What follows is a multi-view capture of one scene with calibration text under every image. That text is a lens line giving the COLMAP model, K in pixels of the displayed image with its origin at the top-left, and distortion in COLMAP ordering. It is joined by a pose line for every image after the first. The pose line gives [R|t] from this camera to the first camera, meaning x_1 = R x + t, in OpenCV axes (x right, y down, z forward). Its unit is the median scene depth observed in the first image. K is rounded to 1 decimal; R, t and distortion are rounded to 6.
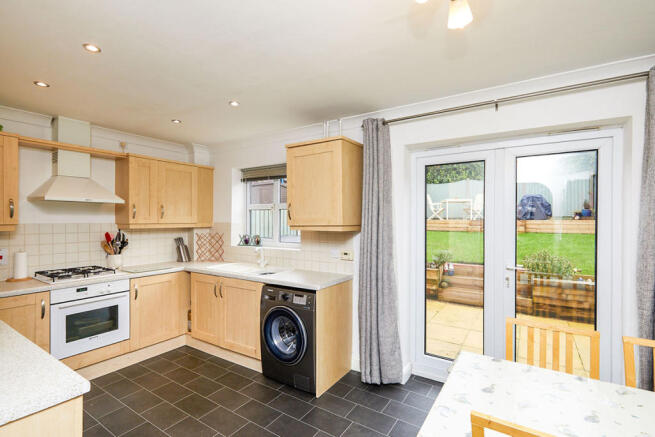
lens RADIAL K [[304.3, 0, 329.7], [0, 304.3, 222.3], [0, 0, 1]] dist [0.001933, 0.001591]
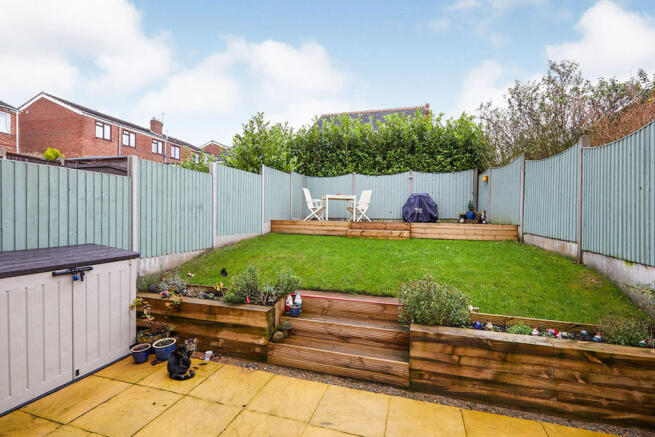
lens RADIAL K [[304.3, 0, 328.6], [0, 304.3, 220.0], [0, 0, 1]] dist [0.001933, 0.001591]
pose [[0.958804, 0.013936, 0.283726, 0.190187], [-0.014006, 0.999900, -0.001782, -0.009888], [-0.283722, -0.002266, 0.958904, 0.265514]]
